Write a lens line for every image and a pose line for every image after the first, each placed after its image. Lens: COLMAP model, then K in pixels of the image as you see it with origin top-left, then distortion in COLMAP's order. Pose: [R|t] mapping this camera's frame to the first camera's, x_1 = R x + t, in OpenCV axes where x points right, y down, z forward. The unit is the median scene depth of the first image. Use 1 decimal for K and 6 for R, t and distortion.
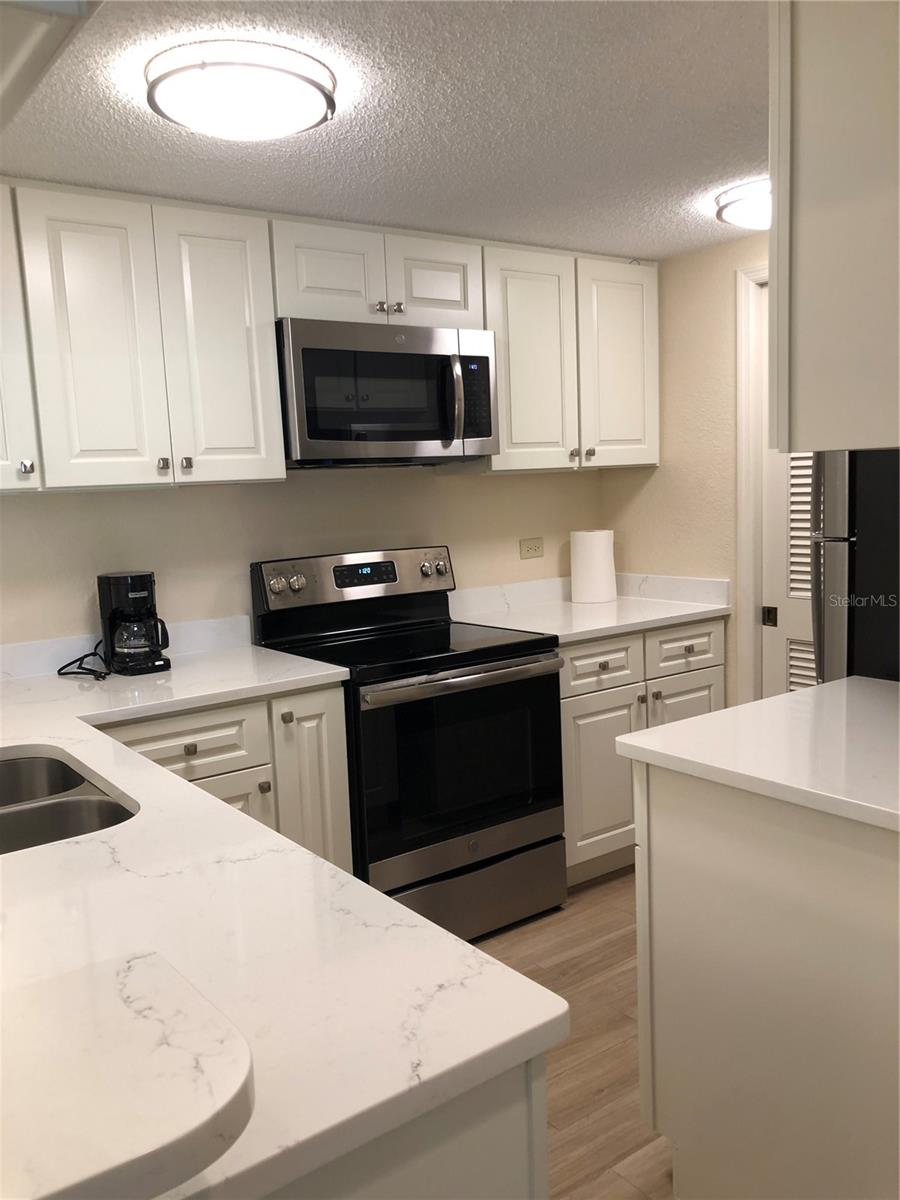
lens RADIAL K [[981.5, 0, 459.1], [0, 981.5, 630.4], [0, 0, 1]] dist [-0.019082, 0.007064]
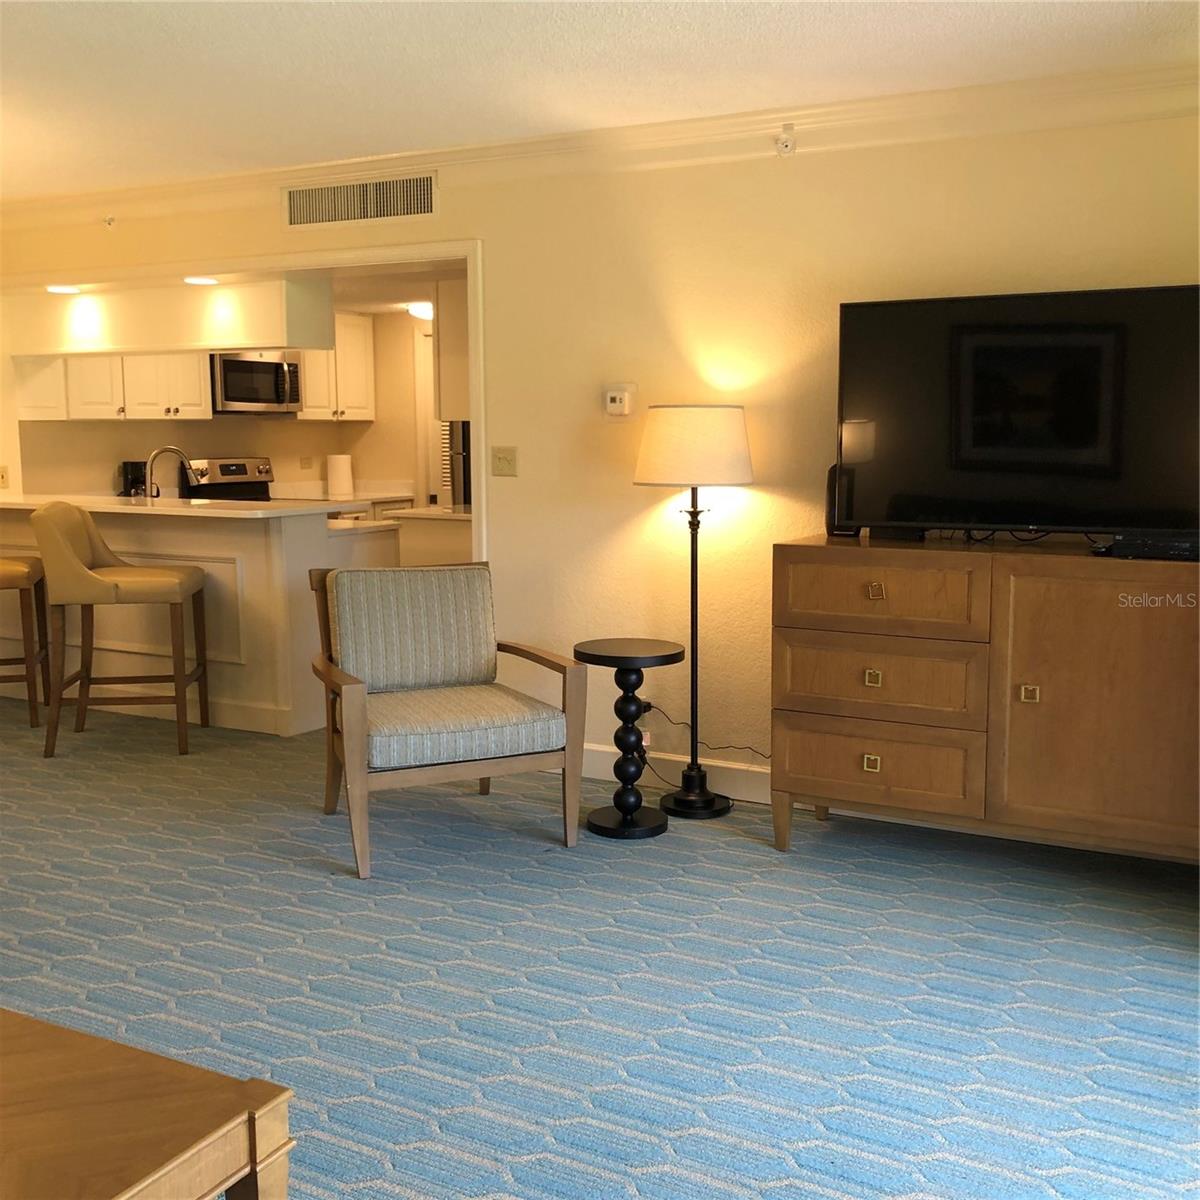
lens RADIAL K [[1350.6, 0, 578.1], [0, 1350.6, 633.3], [0, 0, 1]] dist [0.034261, 0.000000]
pose [[0.913901, -0.020151, 0.405436, -0.653092], [0.023054, 0.999732, -0.002277, 0.332027], [-0.405281, 0.011428, 0.914121, -1.991084]]
